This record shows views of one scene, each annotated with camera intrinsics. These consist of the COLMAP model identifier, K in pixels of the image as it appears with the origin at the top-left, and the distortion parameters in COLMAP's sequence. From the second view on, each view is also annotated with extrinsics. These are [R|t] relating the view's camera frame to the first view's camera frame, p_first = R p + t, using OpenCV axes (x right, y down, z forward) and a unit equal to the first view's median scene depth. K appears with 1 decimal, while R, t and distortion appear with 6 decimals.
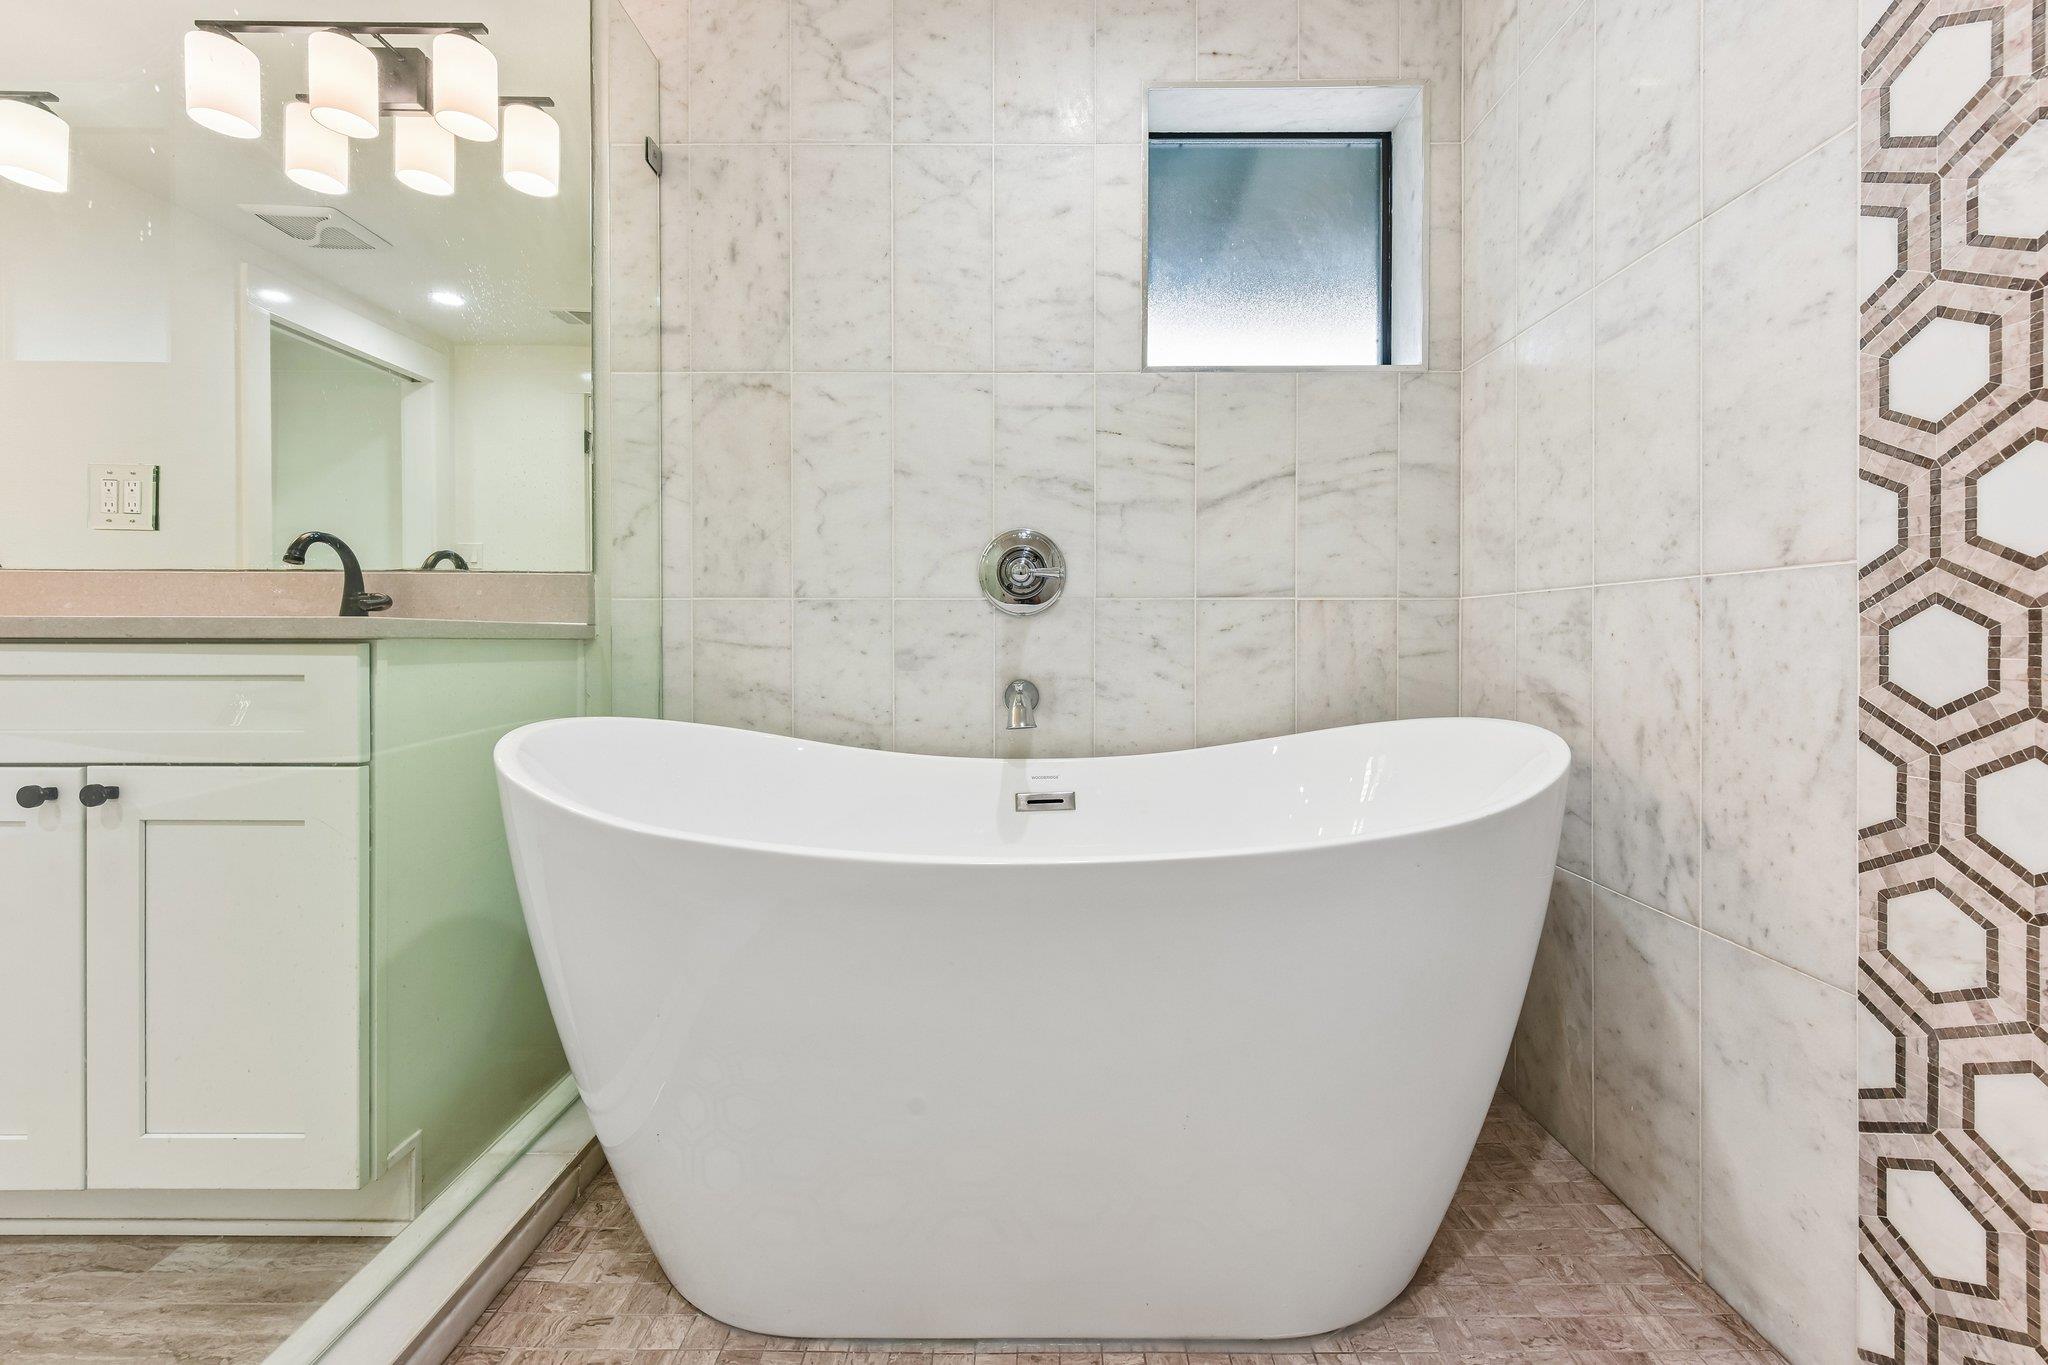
lens RADIAL K [[819.0, 0, 1029.1], [0, 819.0, 643.5], [0, 0, 1]] dist [0.002253, -0.001117]
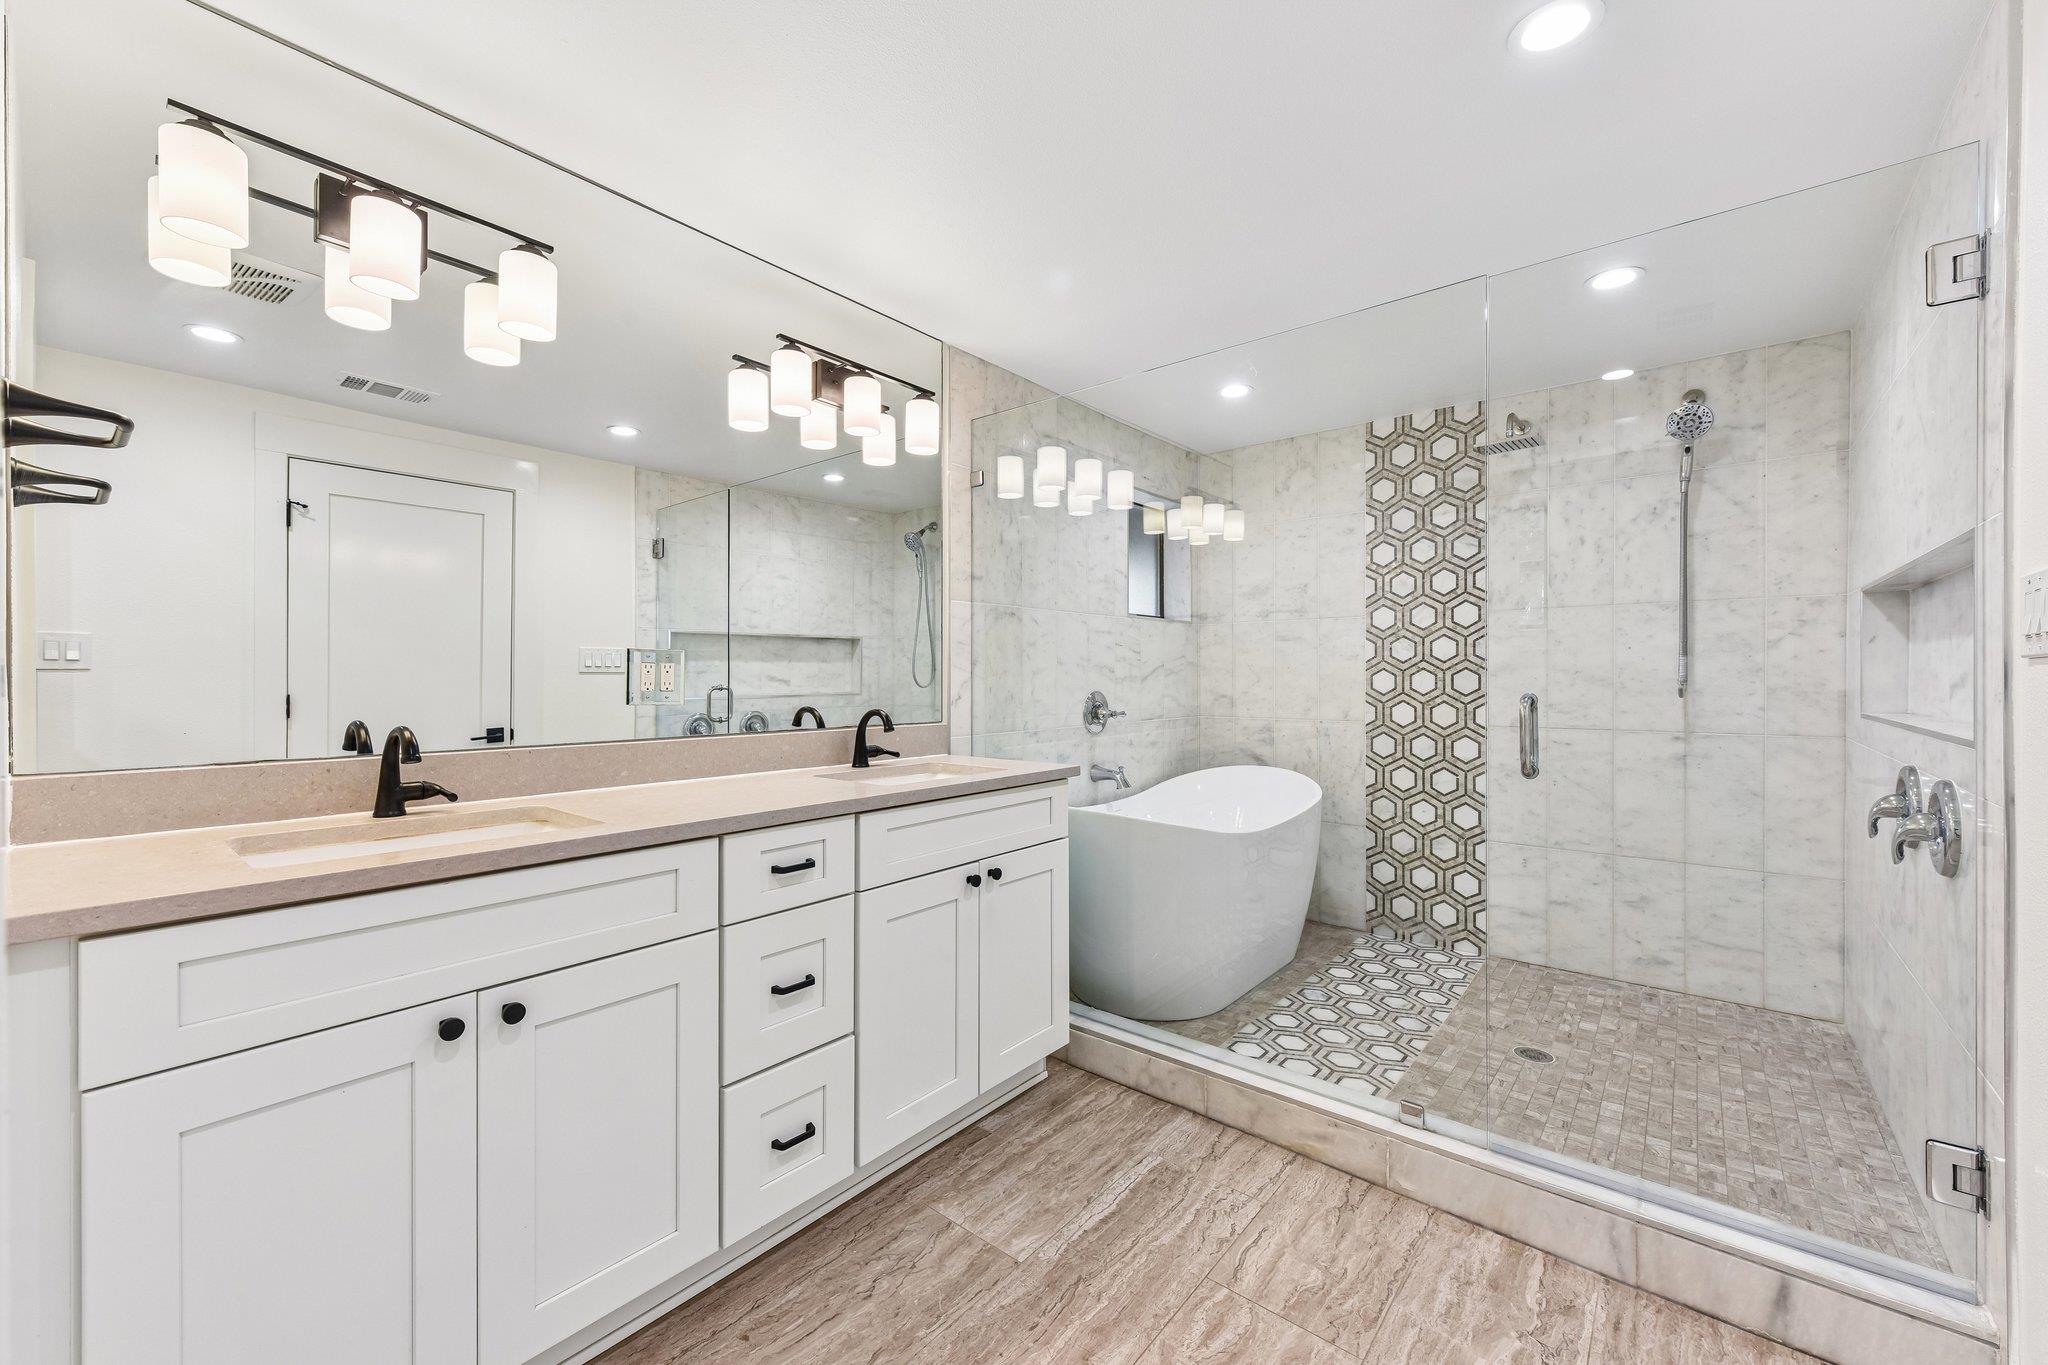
lens RADIAL K [[819.0, 0, 1018.9], [0, 819.0, 676.0], [0, 0, 1]] dist [0.002253, -0.001117]
pose [[0.639511, -0.004069, 0.768771, -1.847831], [0.008380, 0.999963, -0.001679, -0.190894], [-0.768736, 0.007516, 0.639522, -0.172534]]
